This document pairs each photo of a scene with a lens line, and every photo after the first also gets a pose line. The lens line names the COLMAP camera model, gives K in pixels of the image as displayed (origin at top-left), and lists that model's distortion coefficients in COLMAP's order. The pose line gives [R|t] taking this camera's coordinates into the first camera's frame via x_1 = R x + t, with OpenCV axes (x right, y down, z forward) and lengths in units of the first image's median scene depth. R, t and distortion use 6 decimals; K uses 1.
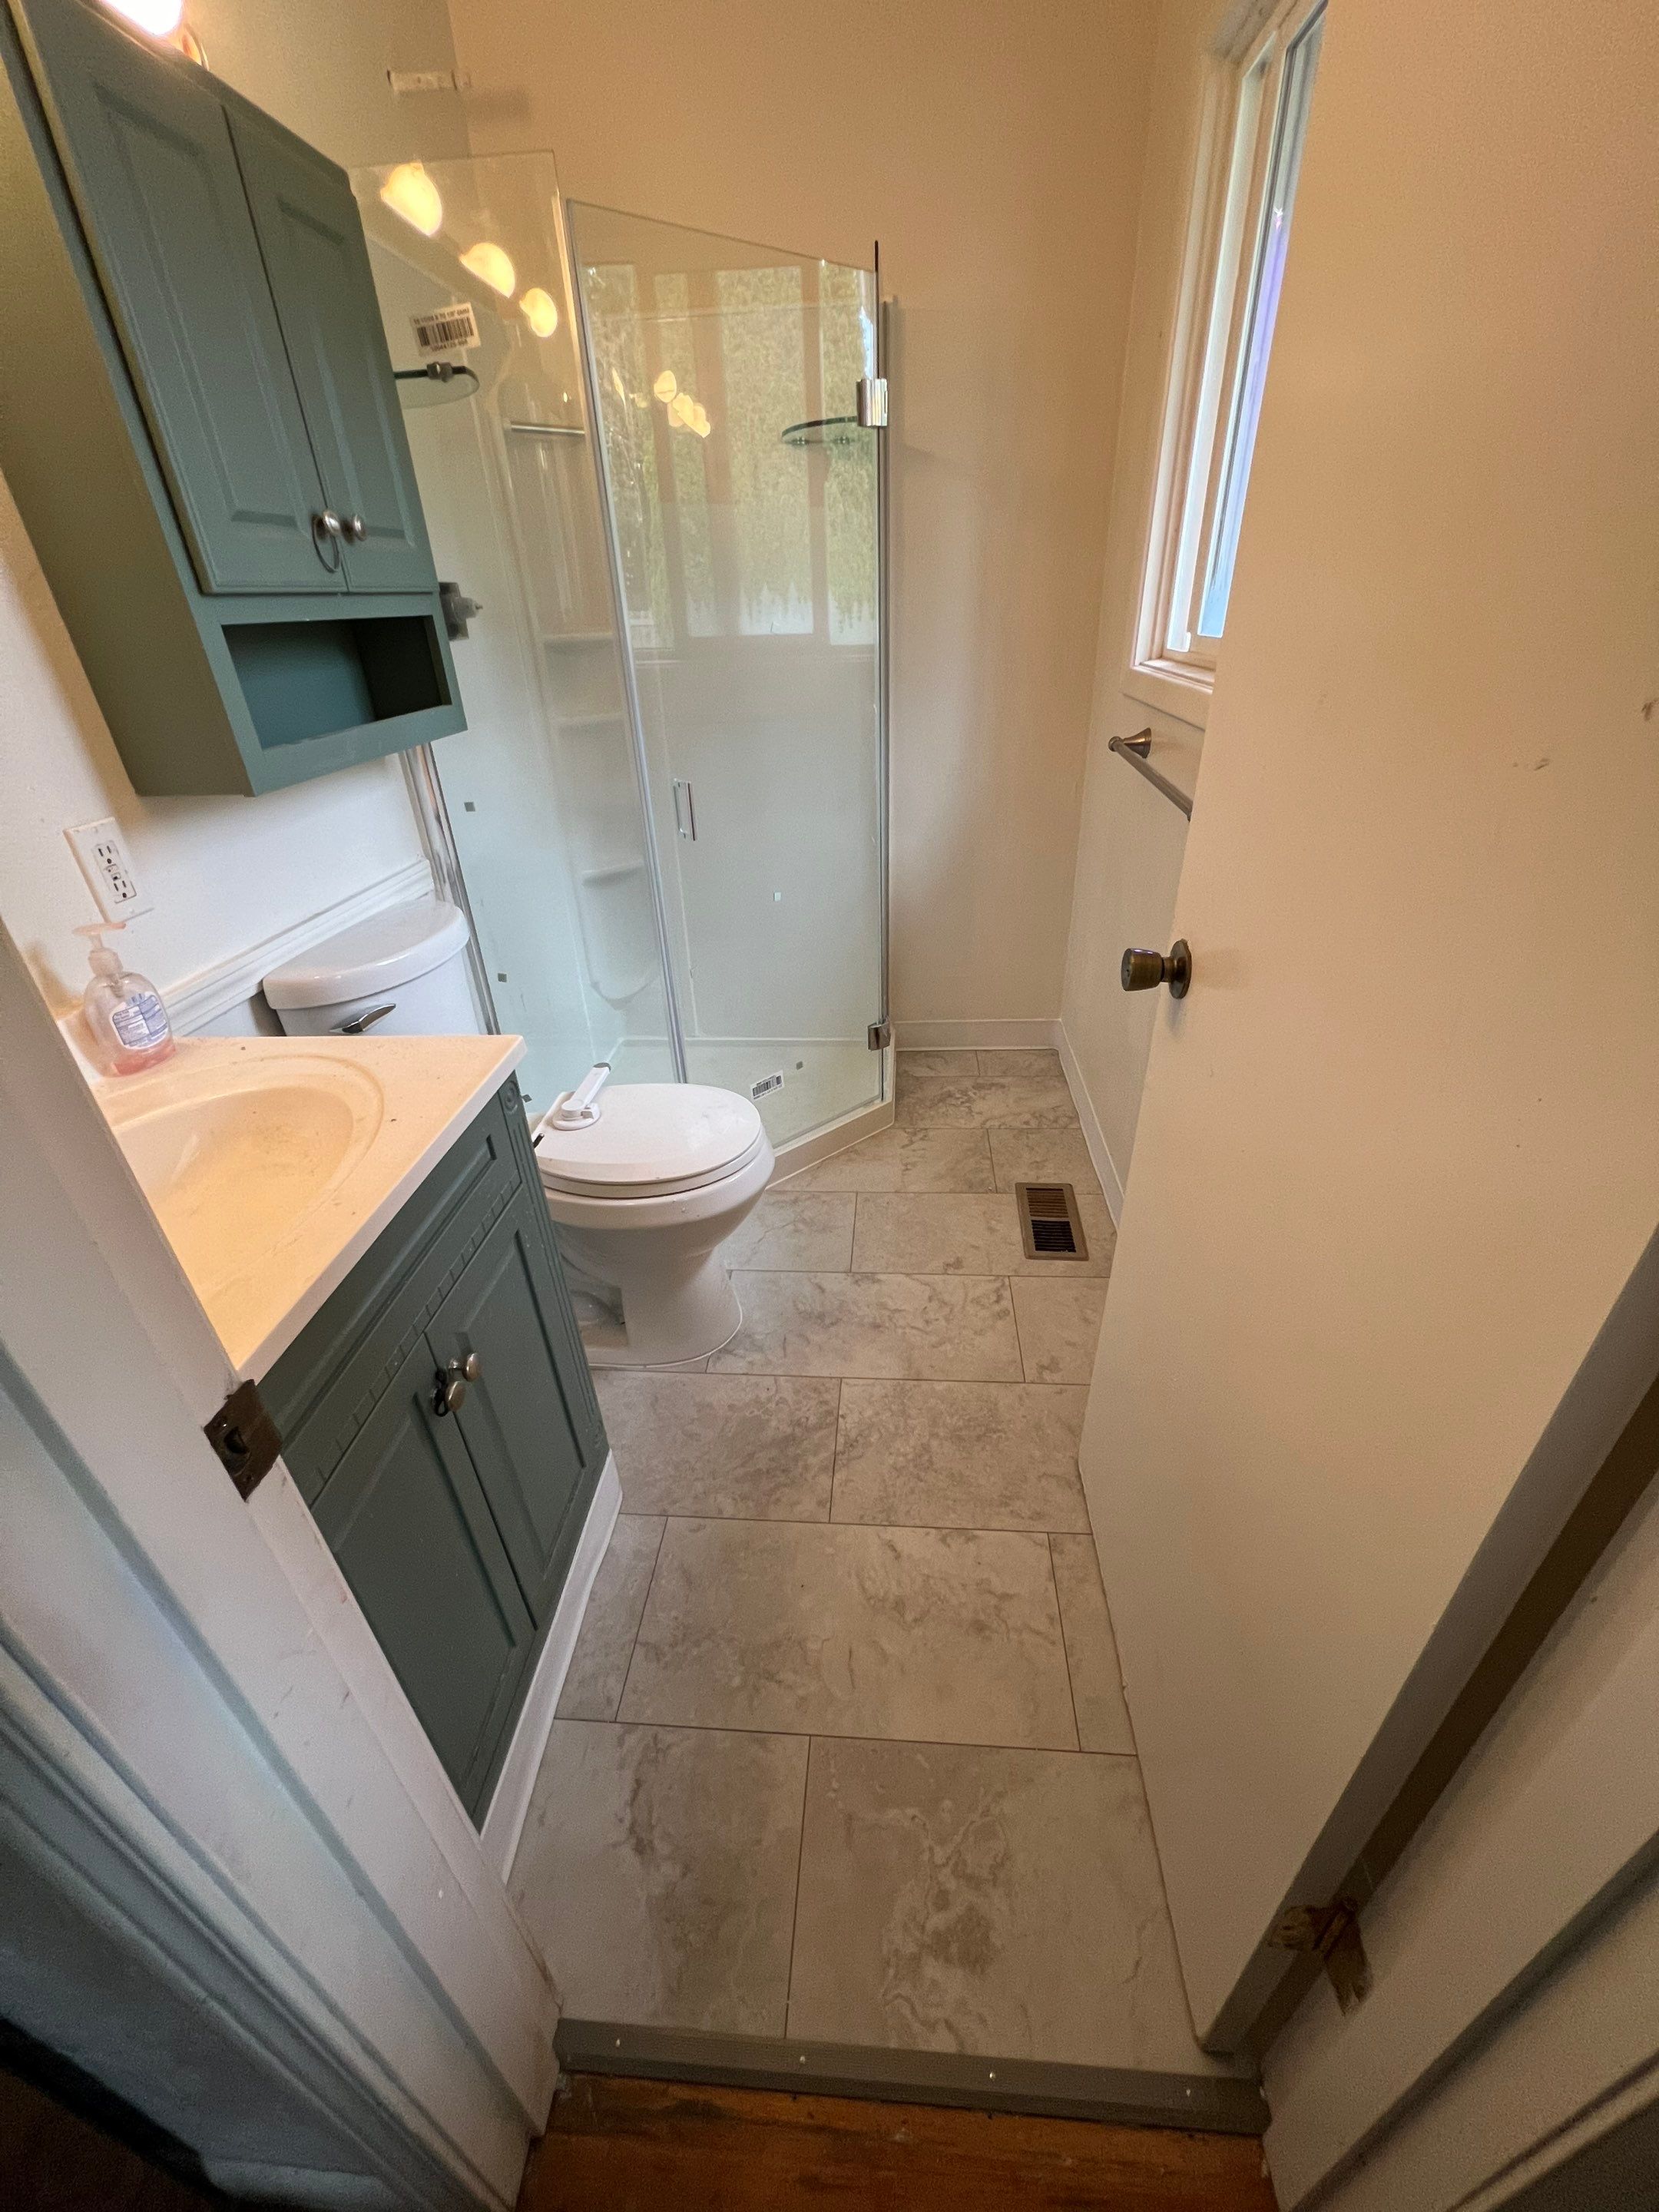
lens RADIAL K [[879.9, 0, 828.3], [0, 879.9, 1098.3], [0, 0, 1]] dist [-0.000265, 0.000126]
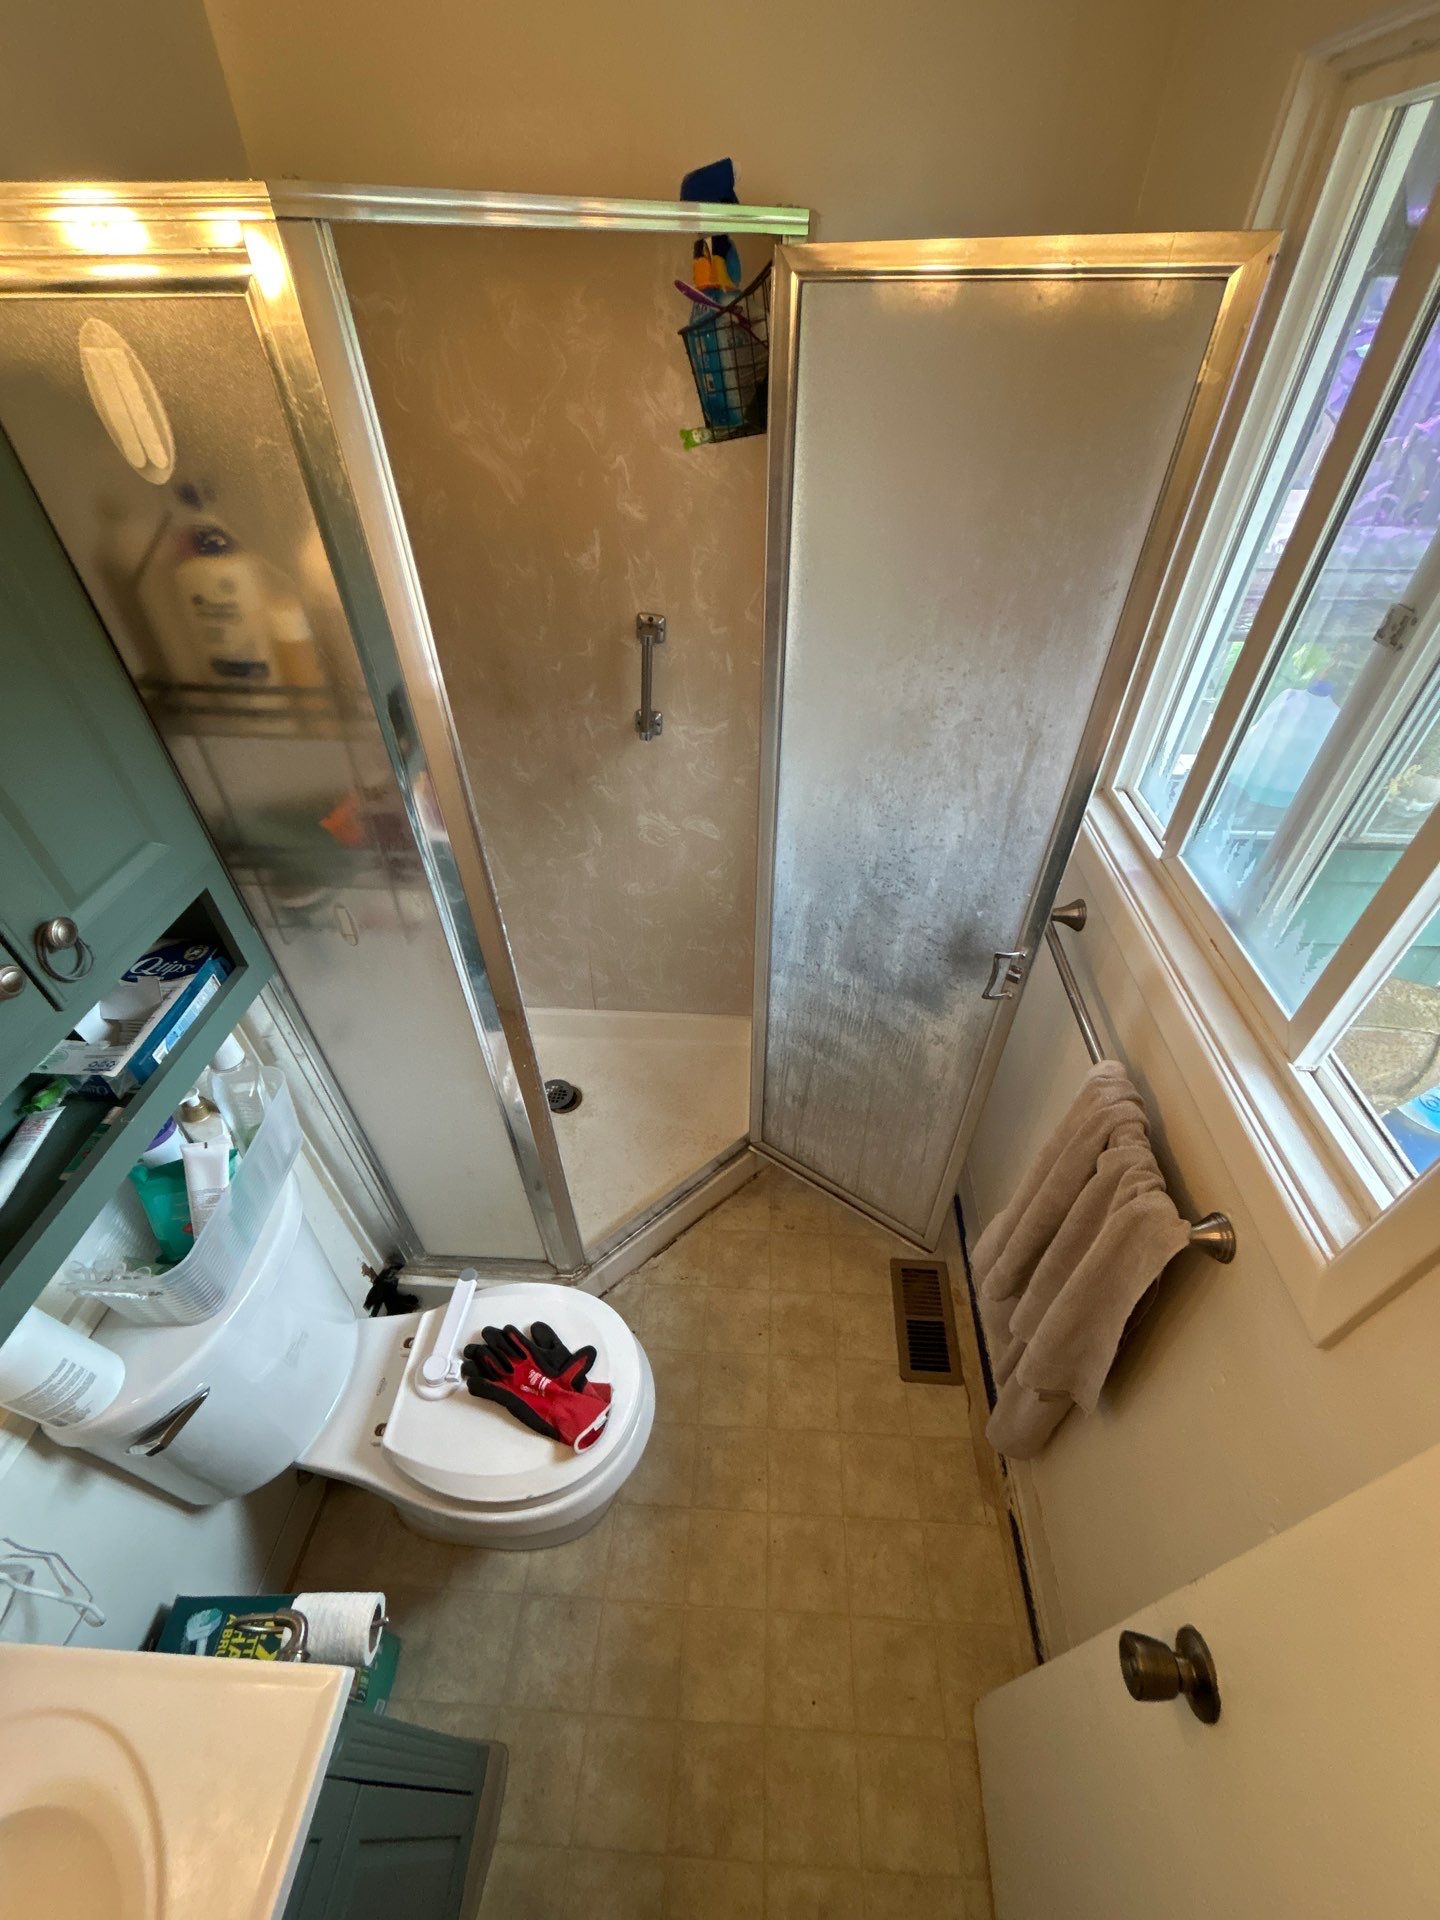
lens RADIAL K [[763.7, 0, 718.9], [0, 763.7, 953.3], [0, 0, 1]] dist [-0.000265, 0.000126]
pose [[0.999455, 0.007538, 0.032142, -0.018798], [-0.013771, 0.980030, 0.198371, -0.450933], [-0.030005, -0.198706, 0.979600, 0.227294]]
